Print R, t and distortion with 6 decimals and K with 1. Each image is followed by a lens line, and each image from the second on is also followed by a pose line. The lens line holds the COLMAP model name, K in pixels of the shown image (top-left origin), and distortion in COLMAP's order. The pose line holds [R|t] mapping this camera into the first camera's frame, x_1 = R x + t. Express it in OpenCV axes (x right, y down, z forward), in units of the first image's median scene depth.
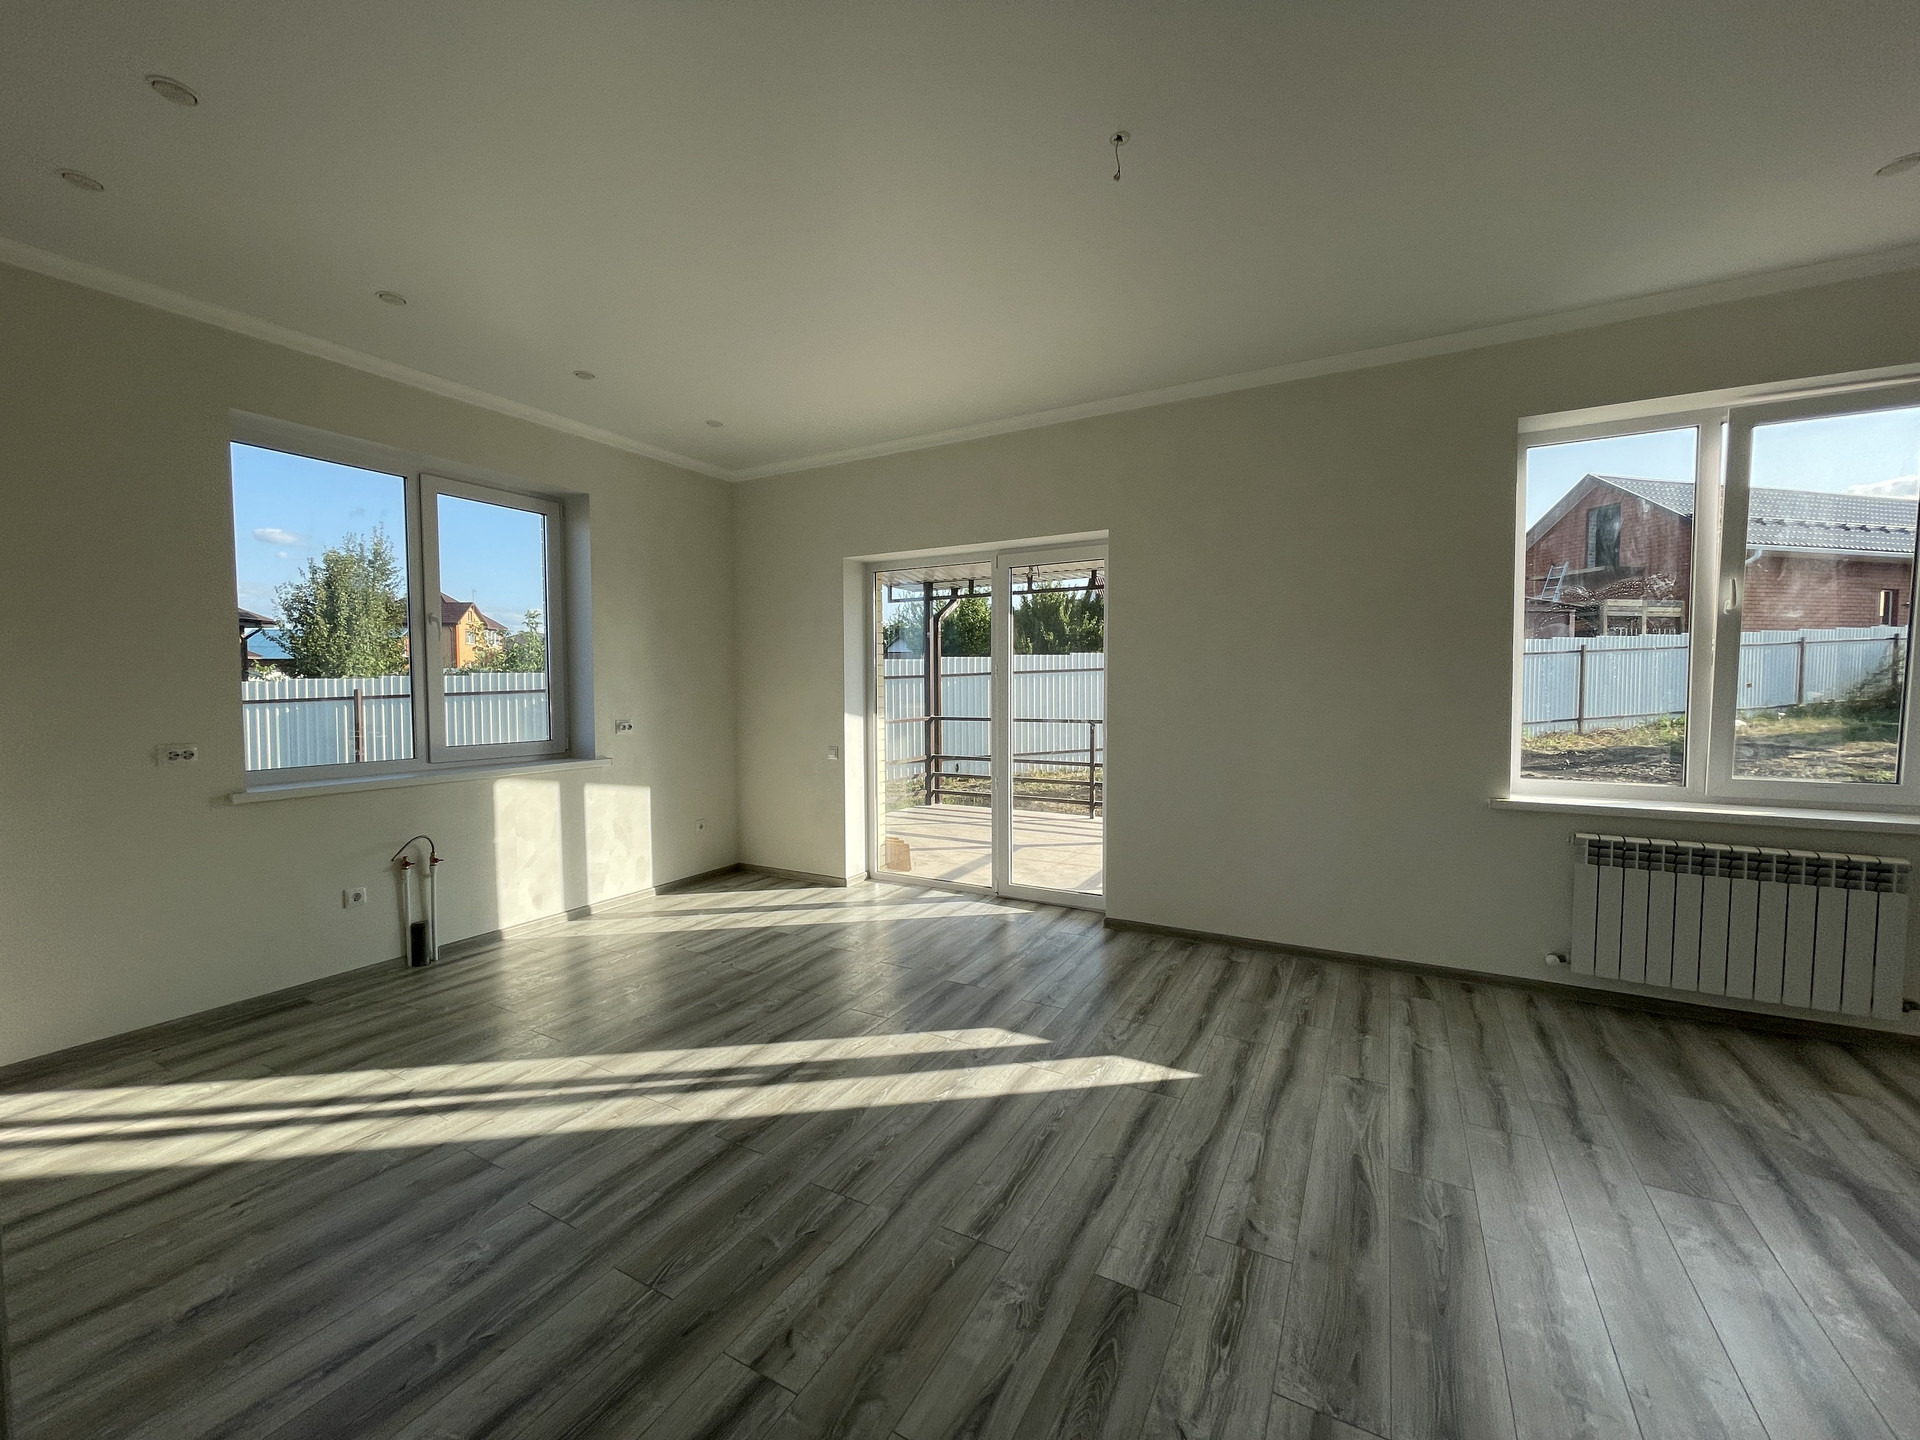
lens RADIAL K [[771.5, 0, 954.6], [0, 771.5, 728.0], [0, 0, 1]] dist [0.001793, 0.000568]
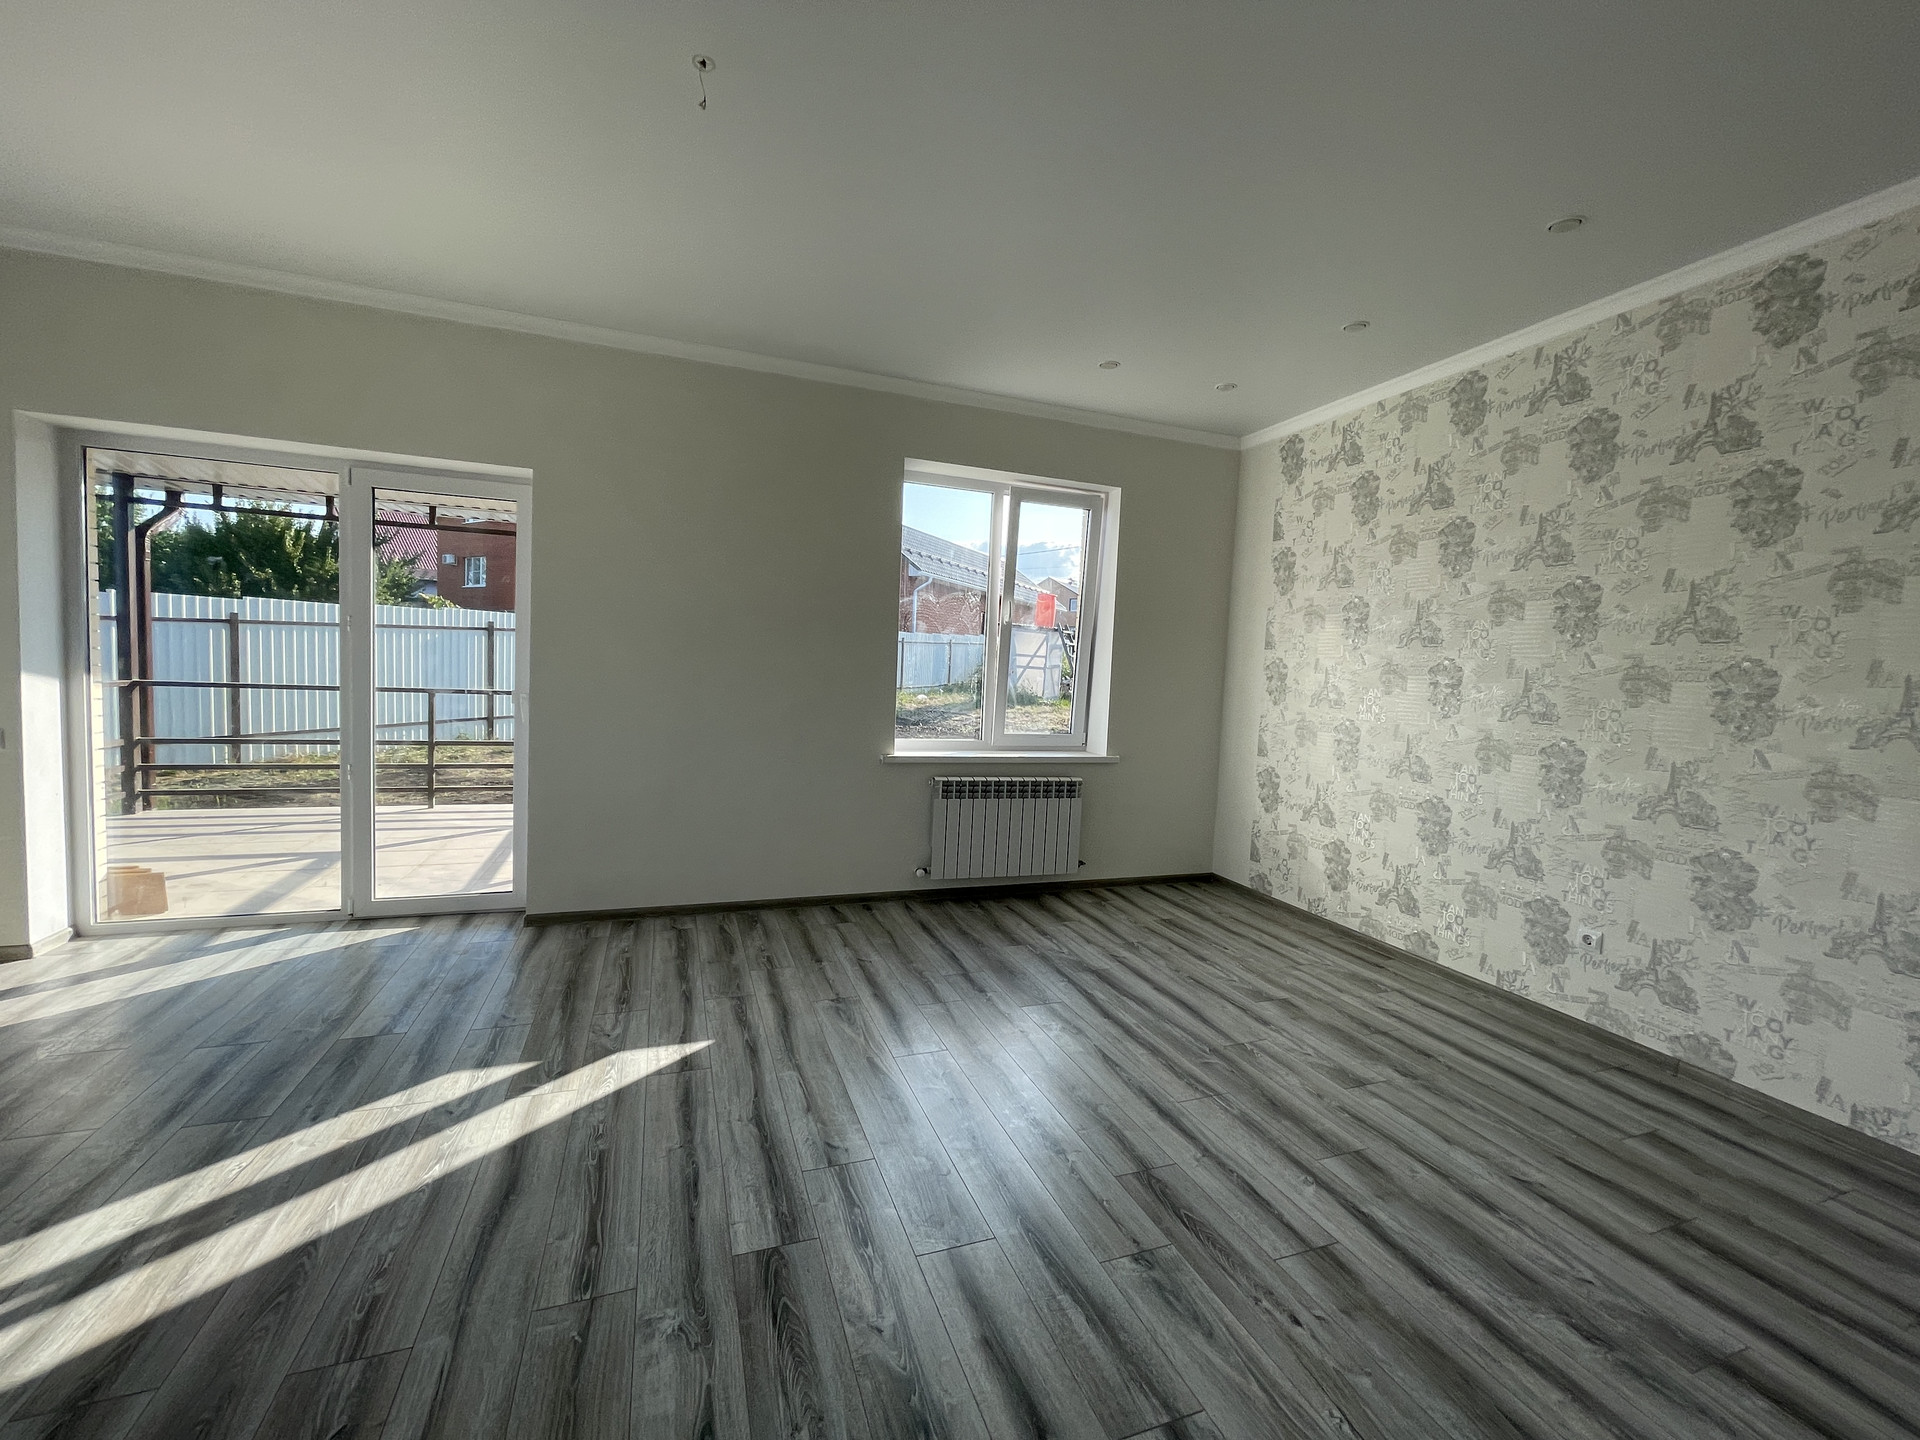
lens RADIAL K [[771.5, 0, 954.6], [0, 771.5, 728.0], [0, 0, 1]] dist [0.001793, 0.000568]
pose [[0.658133, -0.025567, 0.752467, -0.193167], [-0.002600, 0.999340, 0.036230, 0.000851], [-0.752897, -0.025800, 0.657633, 0.087963]]
